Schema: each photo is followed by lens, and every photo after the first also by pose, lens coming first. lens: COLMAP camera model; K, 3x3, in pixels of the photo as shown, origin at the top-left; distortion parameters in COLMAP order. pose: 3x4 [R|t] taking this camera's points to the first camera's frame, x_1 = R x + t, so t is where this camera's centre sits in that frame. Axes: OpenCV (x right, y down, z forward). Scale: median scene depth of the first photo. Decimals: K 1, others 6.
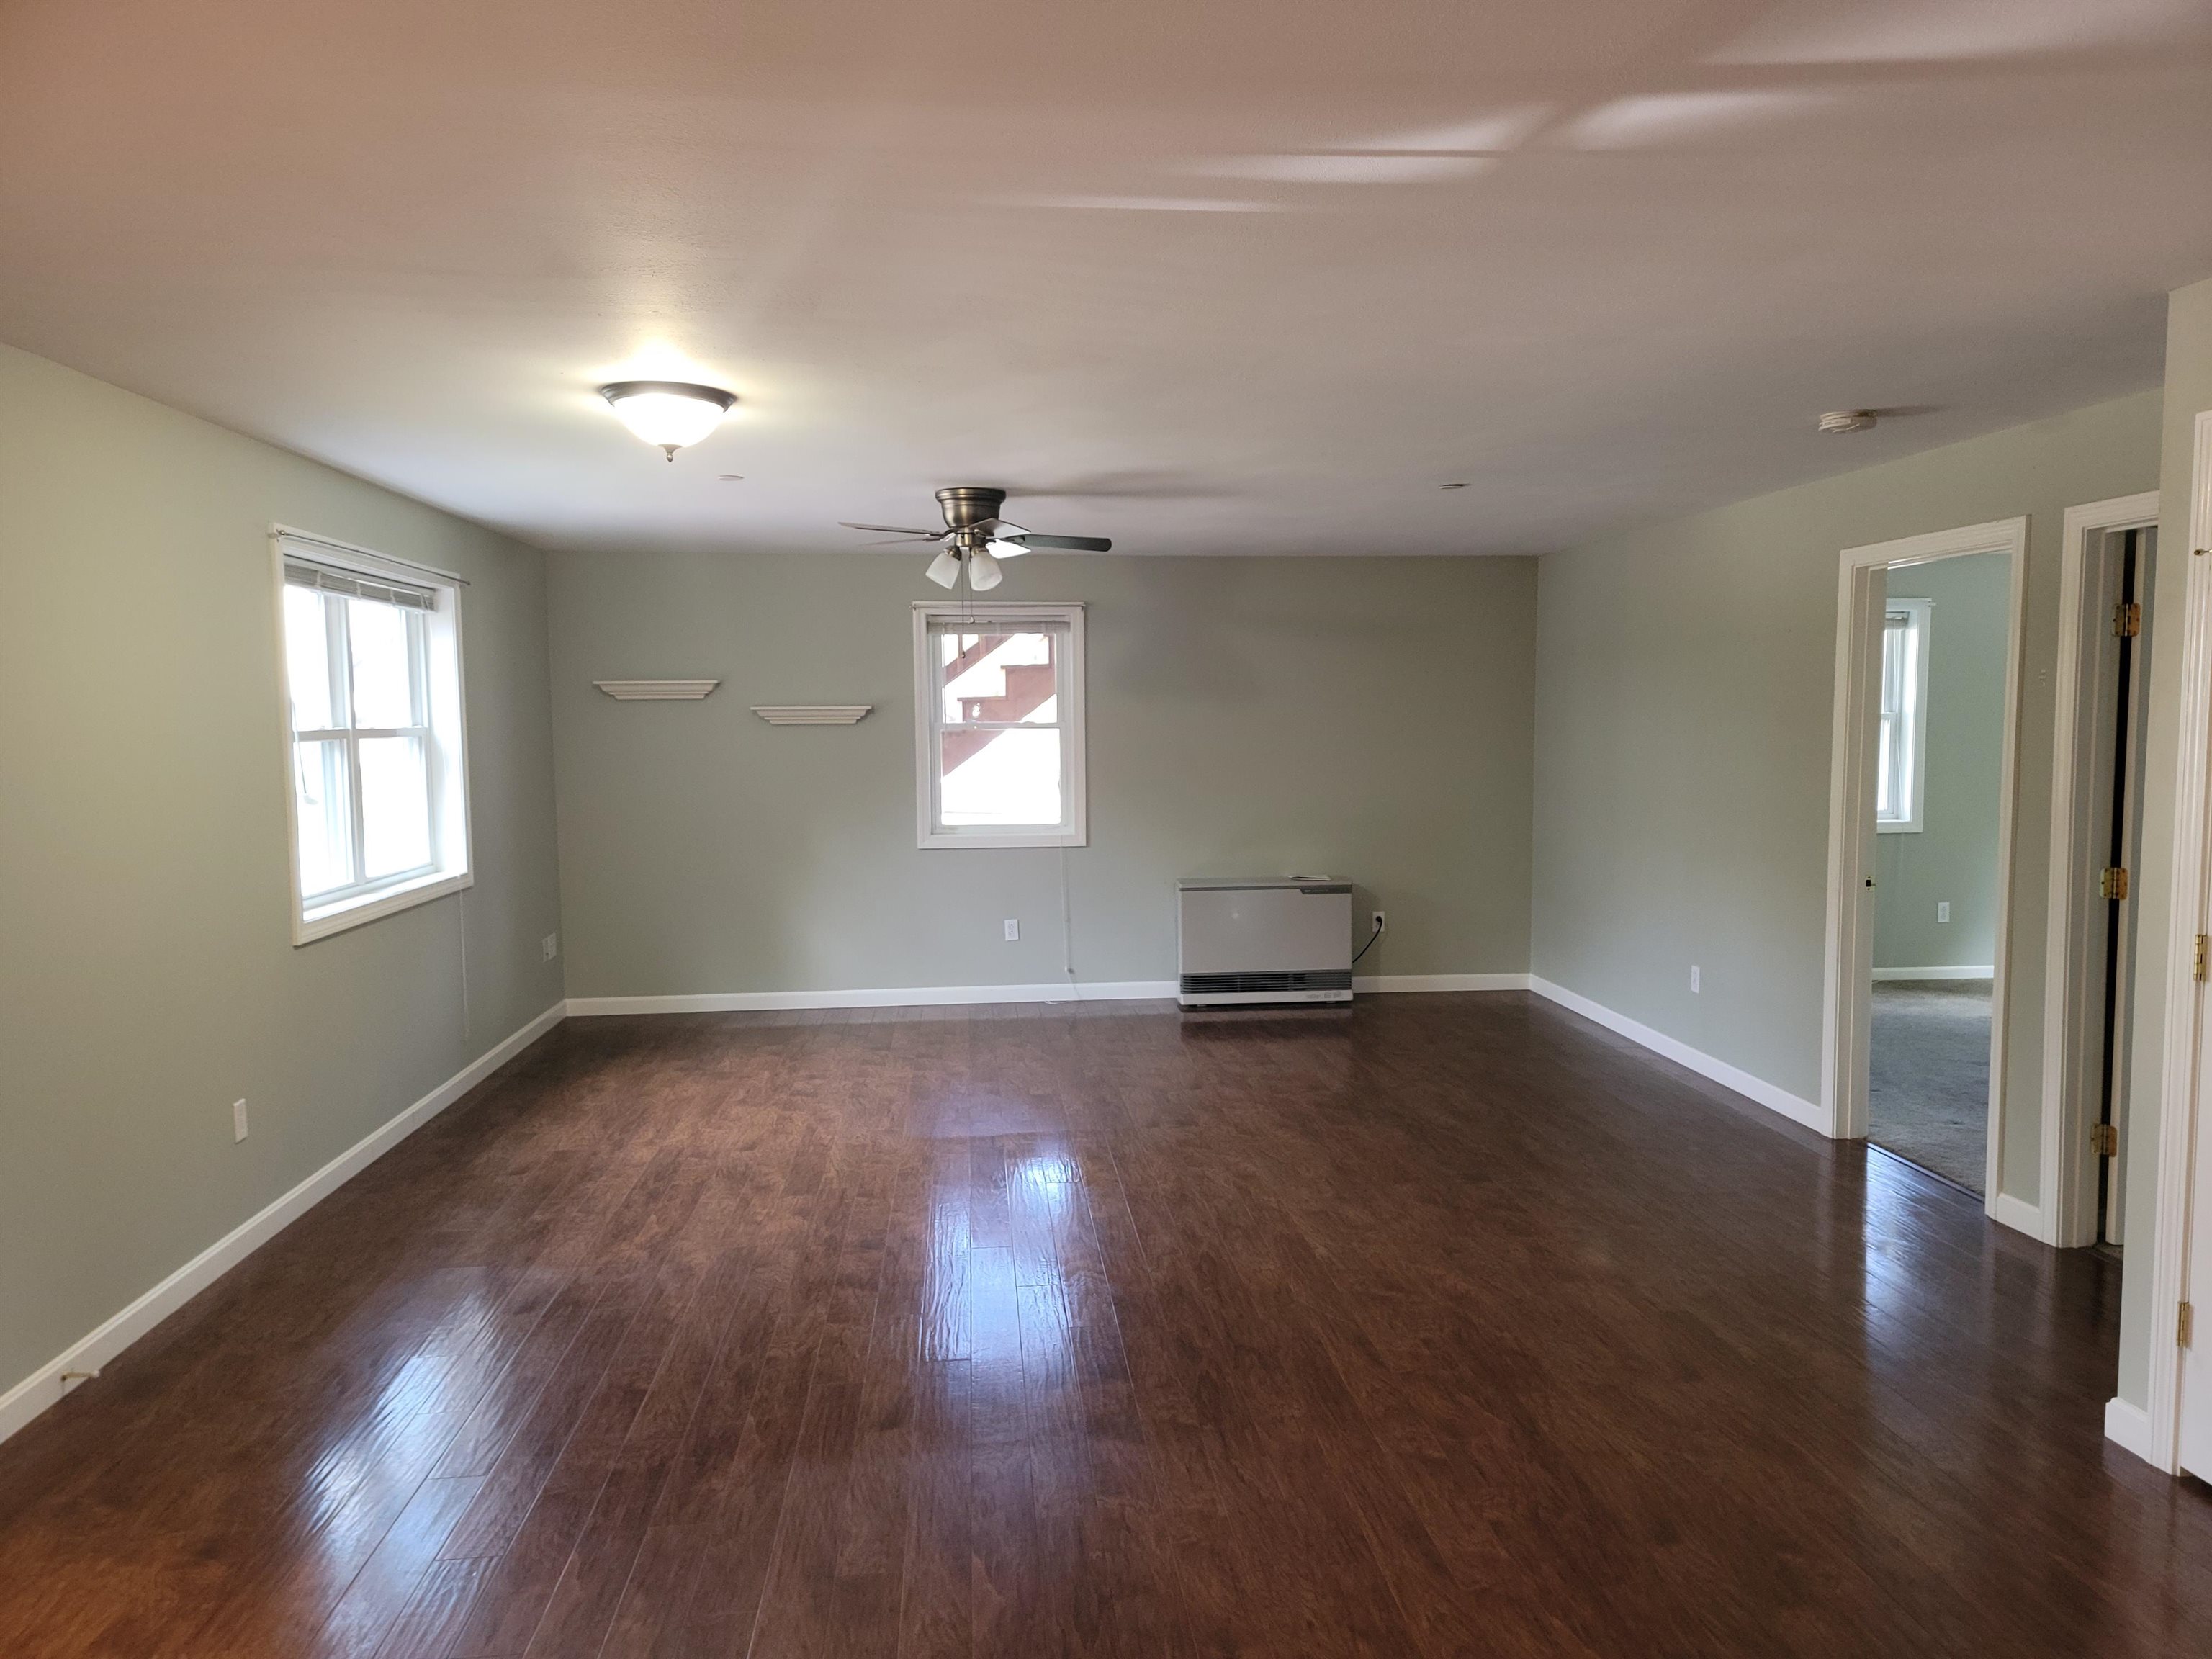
lens RADIAL K [[1548.7, 0, 1101.0], [0, 1548.7, 830.7], [0, 0, 1]] dist [0.038752, -0.018532]
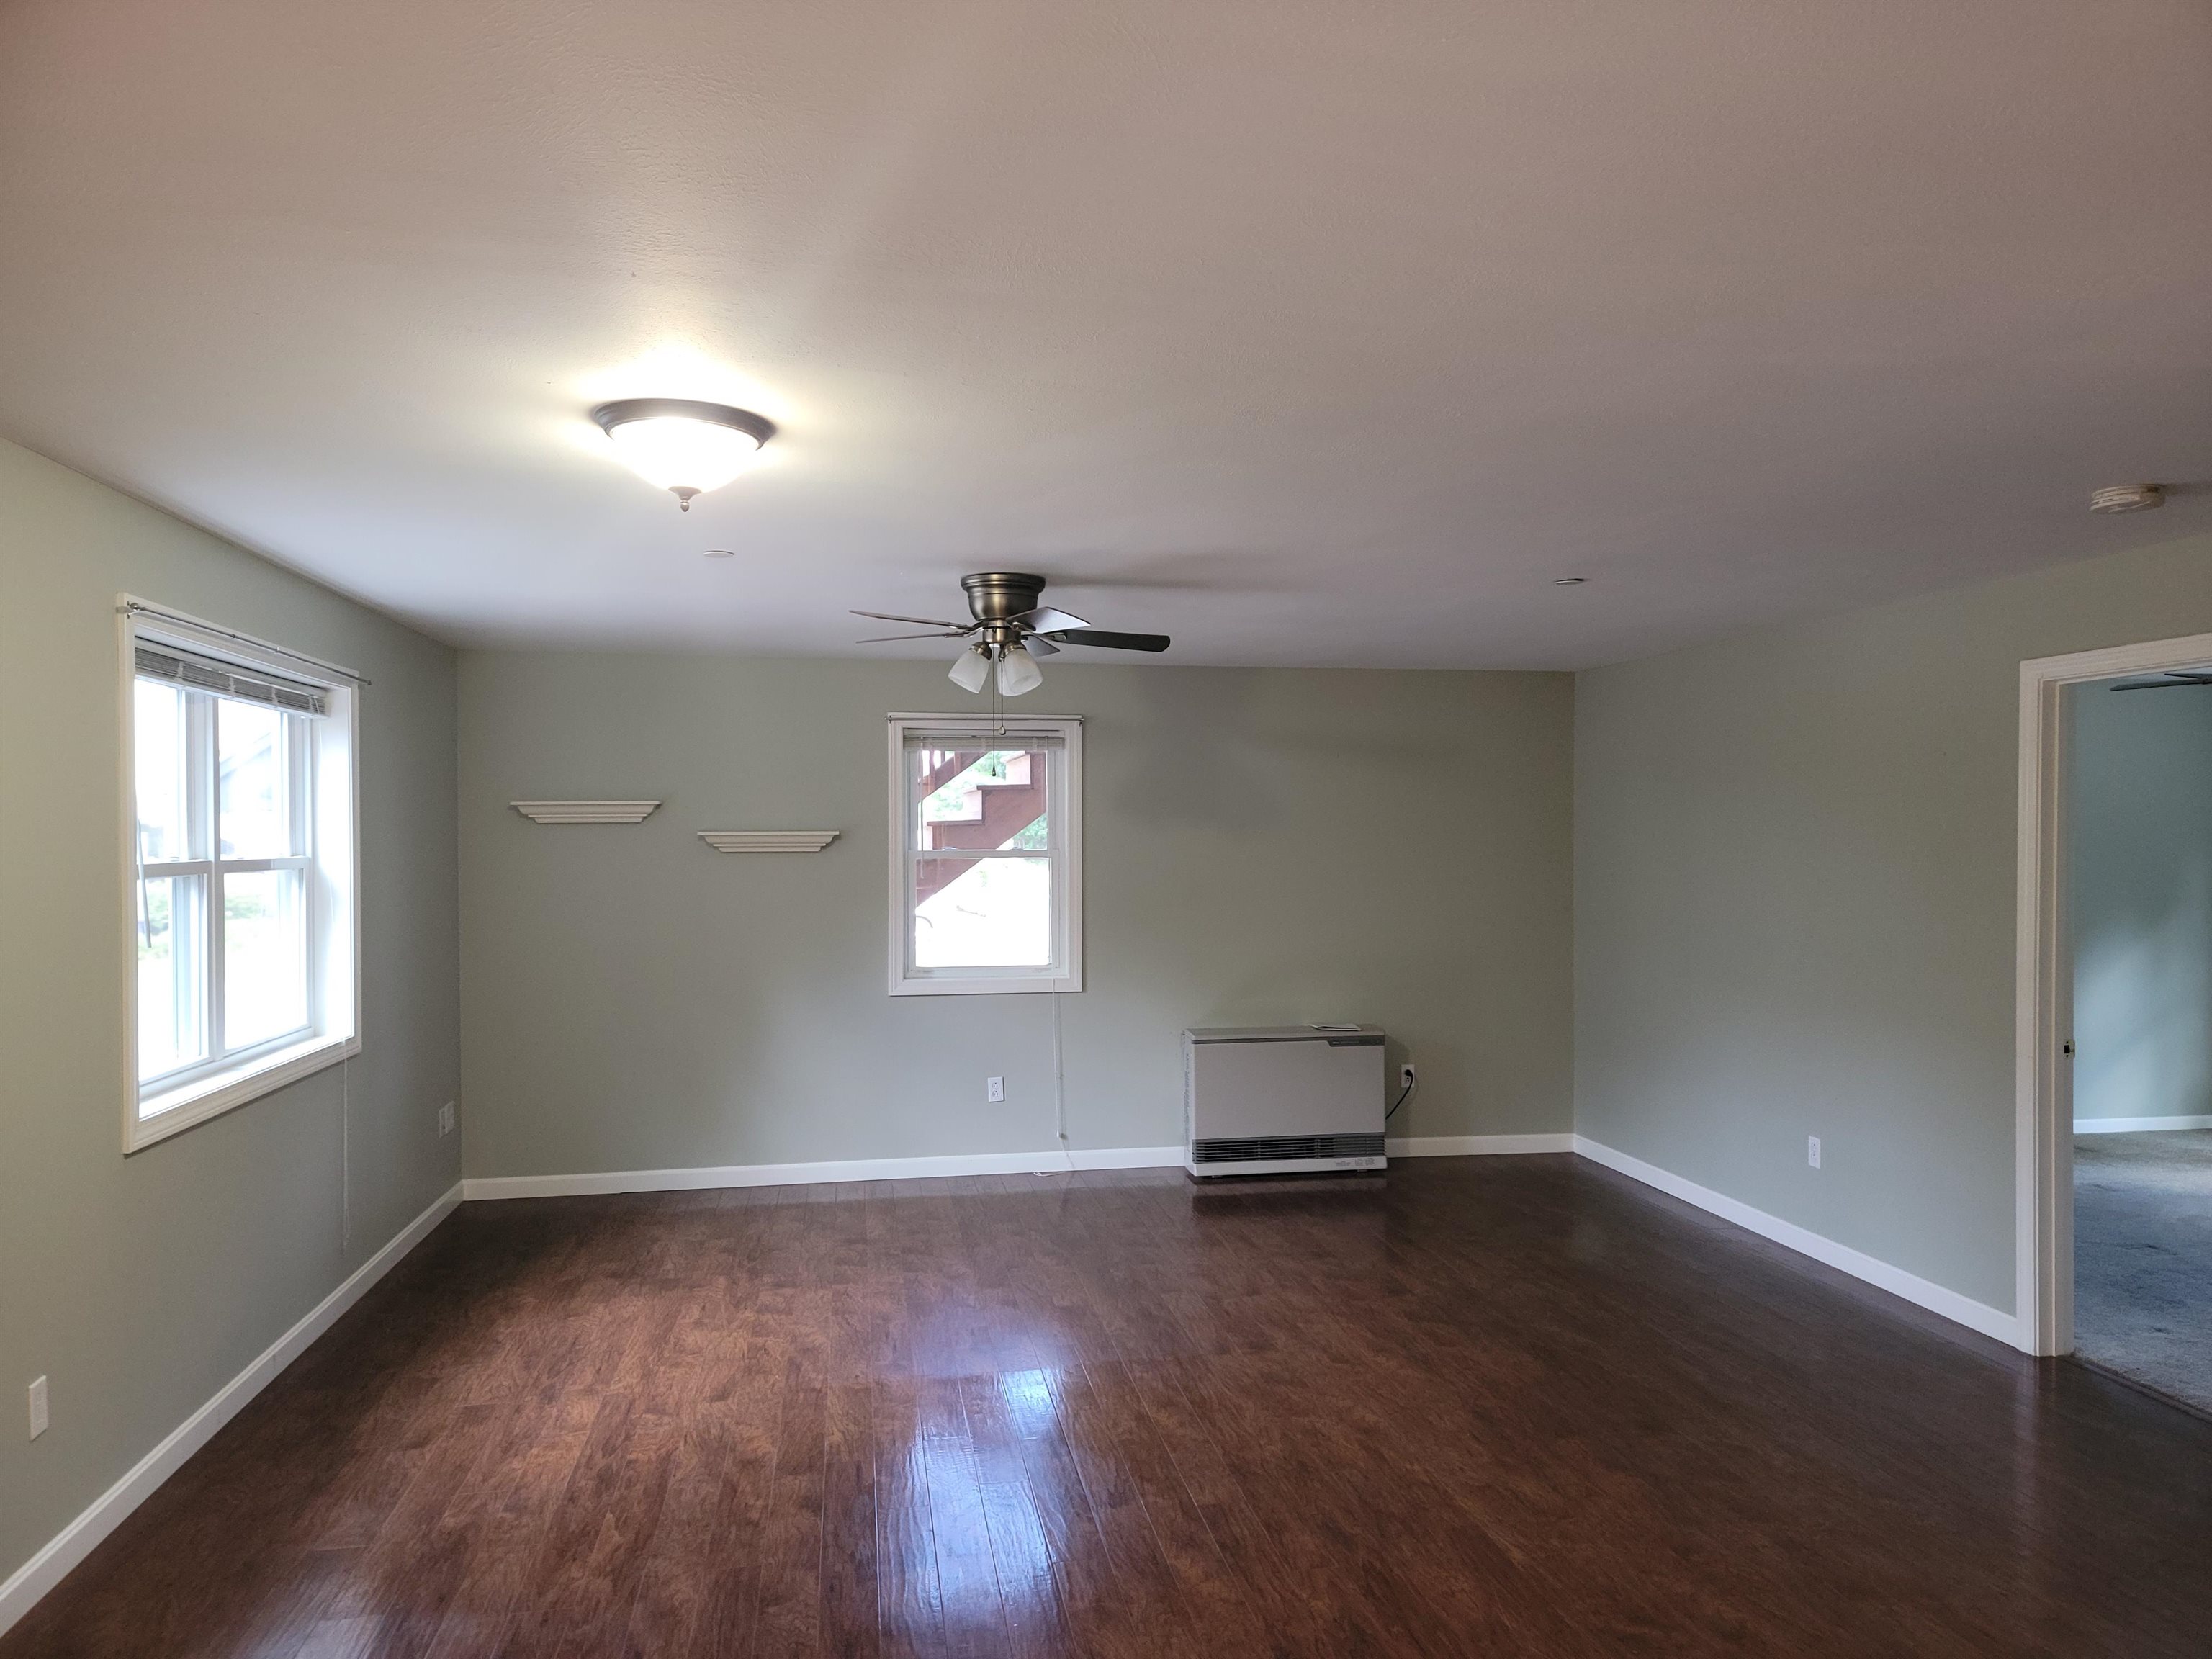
lens RADIAL K [[1548.7, 0, 1108.8], [0, 1548.7, 835.4], [0, 0, 1]] dist [0.038752, -0.018532]
pose [[0.996862, 0.004682, 0.079017, -0.089031], [0.001243, 0.997201, -0.074763, -0.017746], [-0.079146, 0.074627, 0.994066, 0.171150]]
